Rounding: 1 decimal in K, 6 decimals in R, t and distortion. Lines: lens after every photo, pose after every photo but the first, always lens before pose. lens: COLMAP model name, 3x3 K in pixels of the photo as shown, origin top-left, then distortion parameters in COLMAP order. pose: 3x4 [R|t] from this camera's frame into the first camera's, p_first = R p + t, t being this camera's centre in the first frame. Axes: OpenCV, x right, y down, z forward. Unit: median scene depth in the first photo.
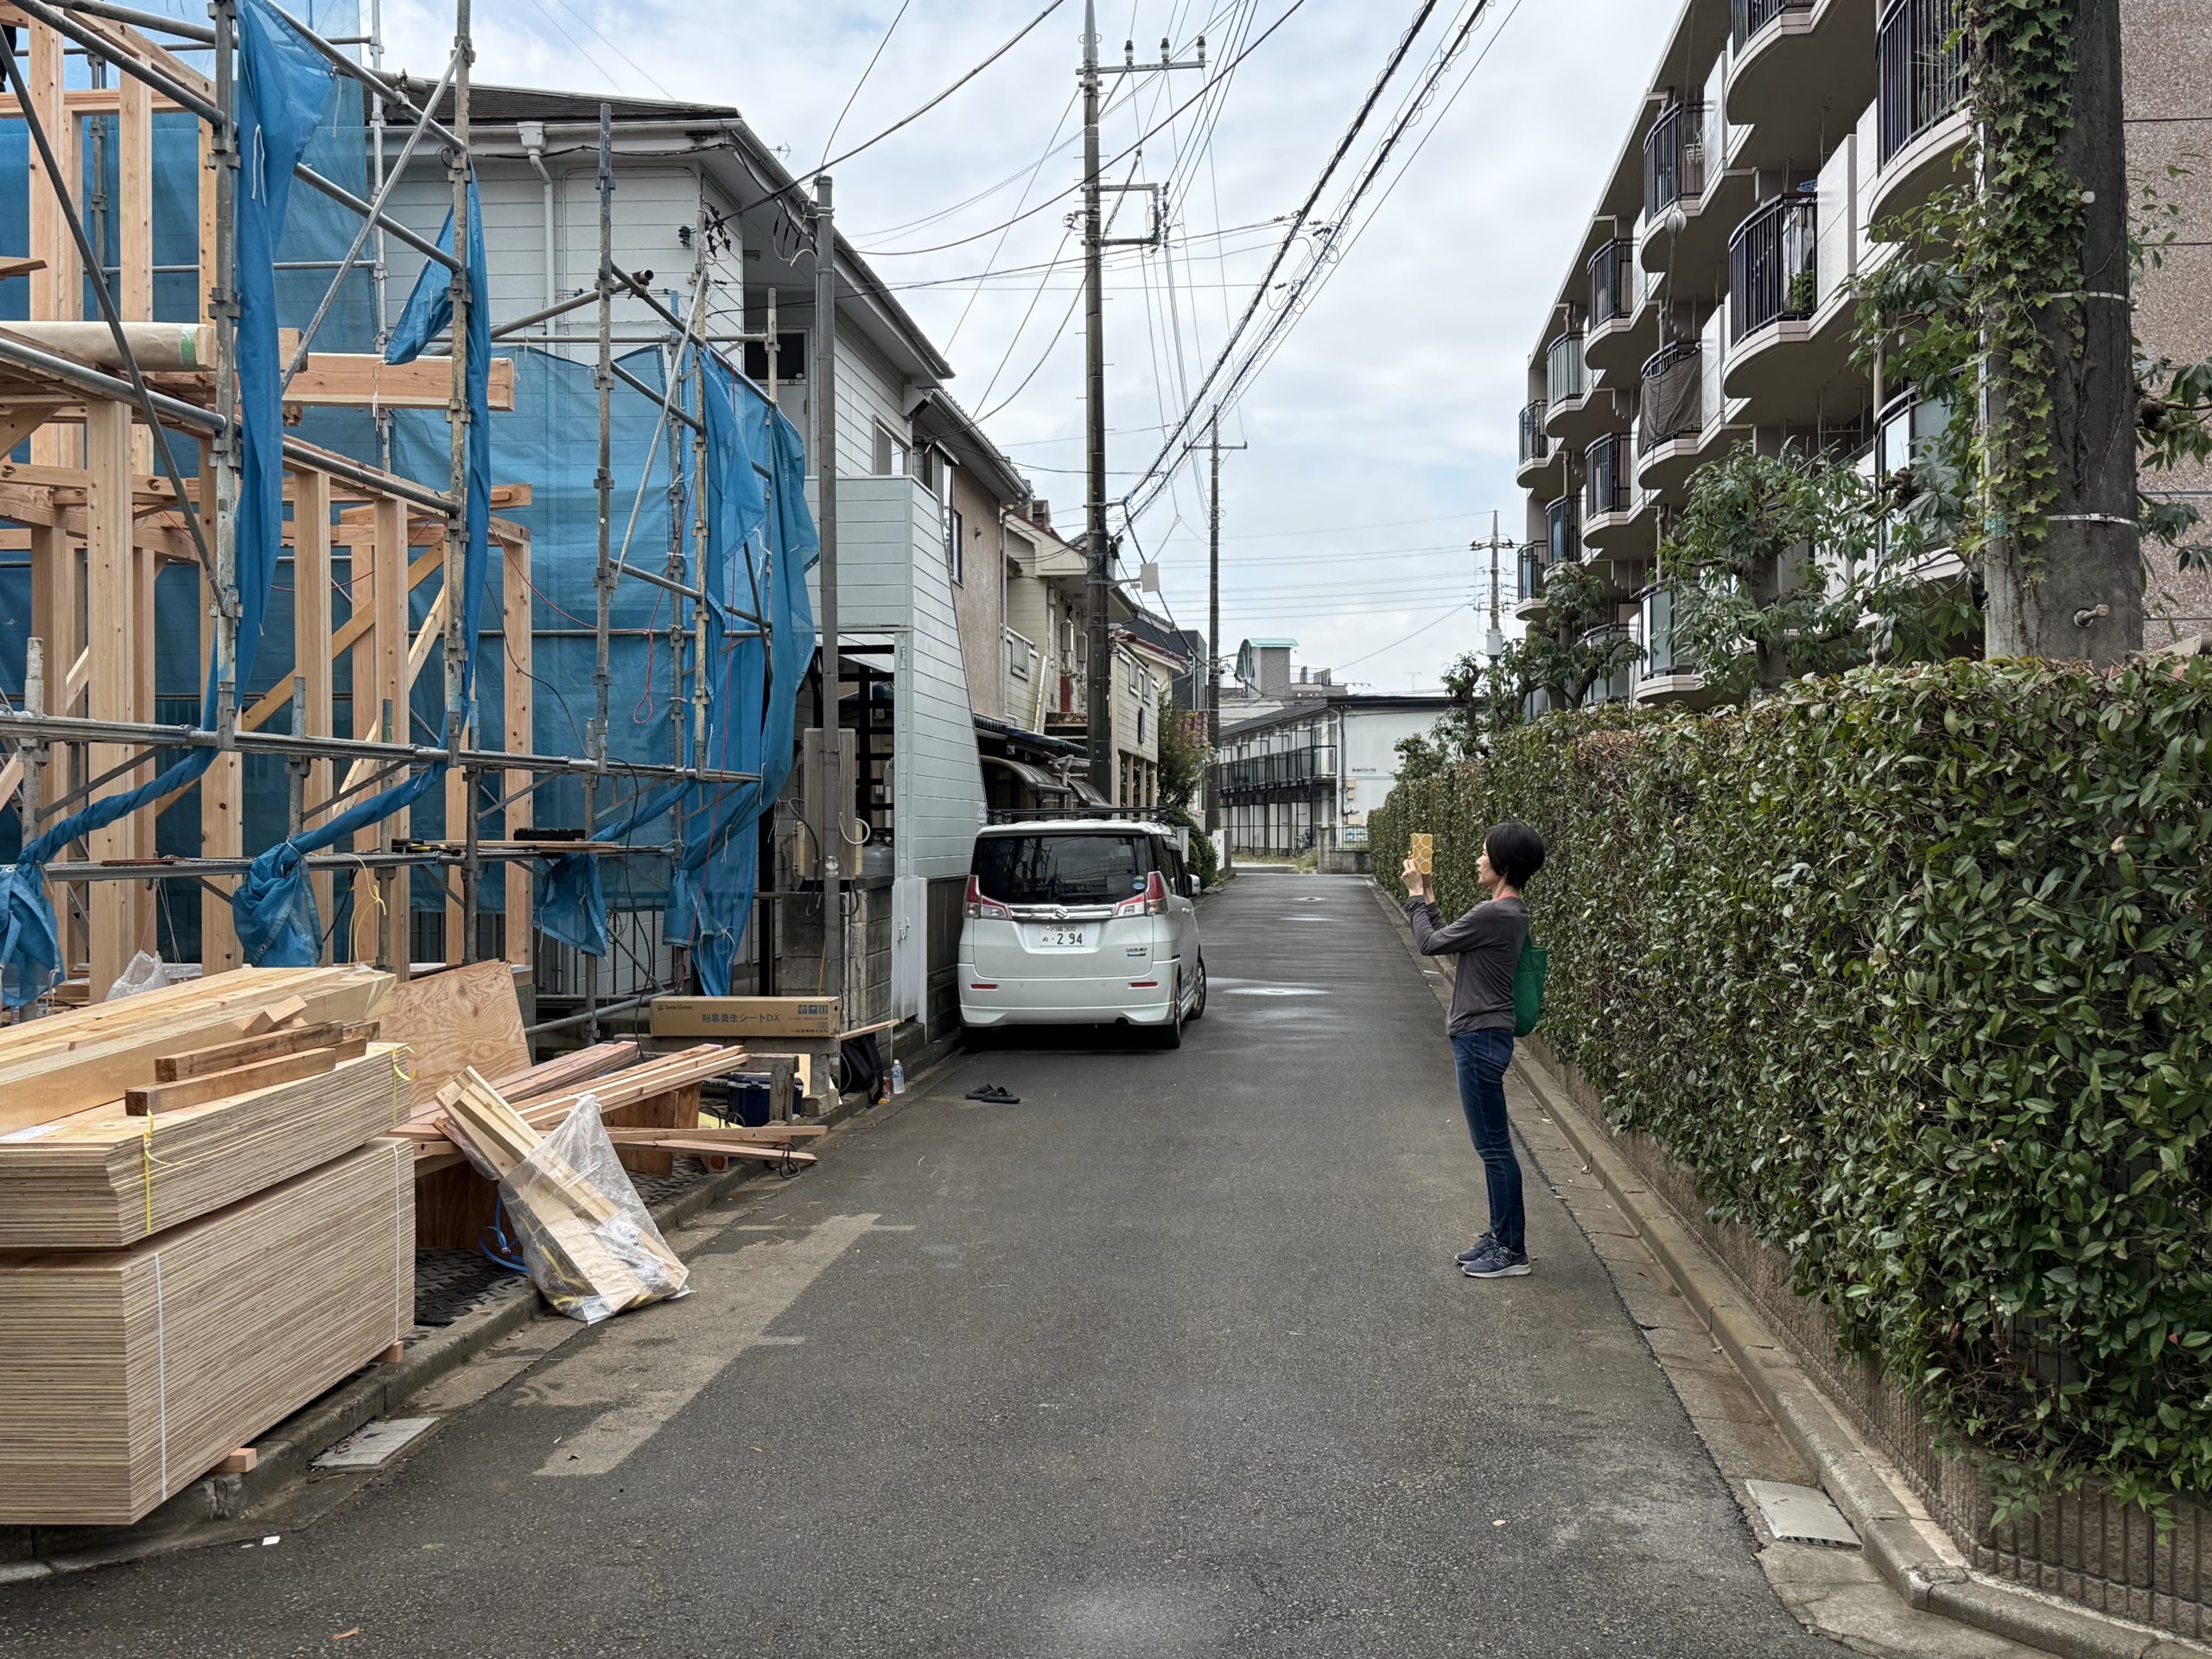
lens RADIAL K [[2306.3, 0, 1091.2], [0, 2306.3, 871.6], [0, 0, 1]] dist [0.074438, 0.000000]
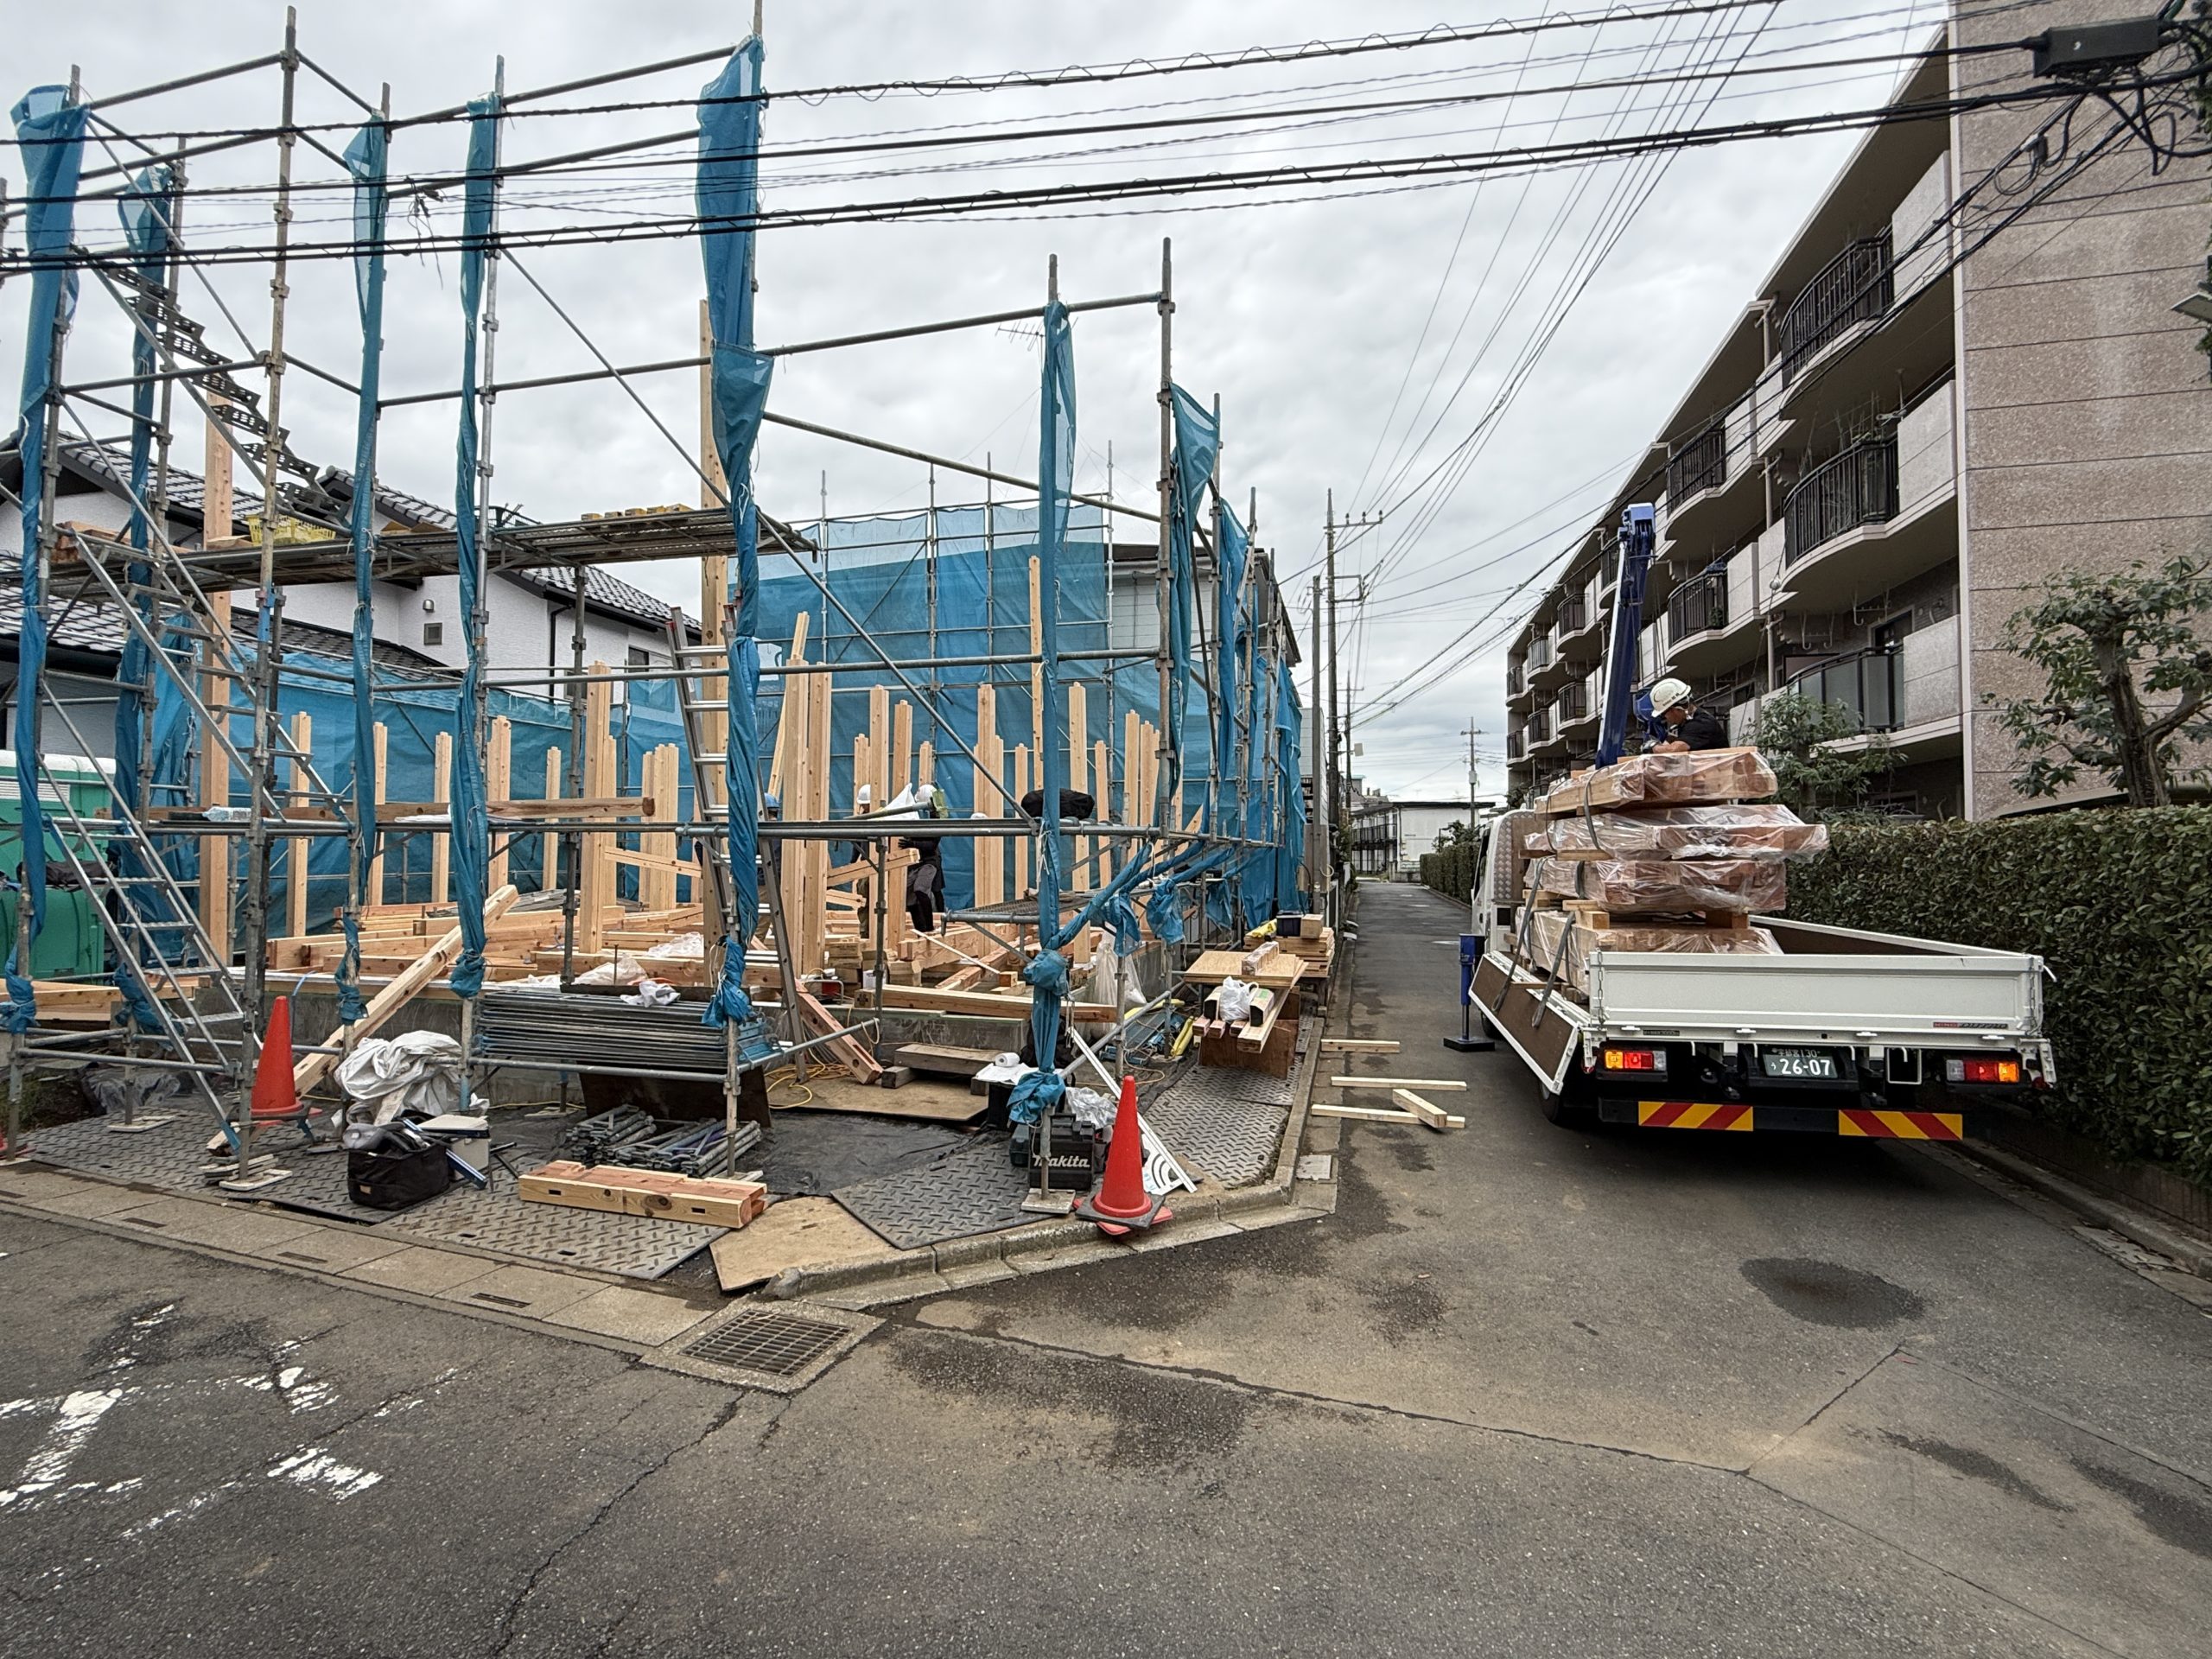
lens RADIAL K [[1020.7, 0, 1101.2], [0, 1020.7, 831.7], [0, 0, 1]] dist [-0.005342, 0.001594]
pose [[0.989092, 0.002847, -0.147271, -0.143033], [-0.009527, 0.998956, -0.044675, -0.007474], [0.146990, 0.045591, 0.988087, 0.013487]]
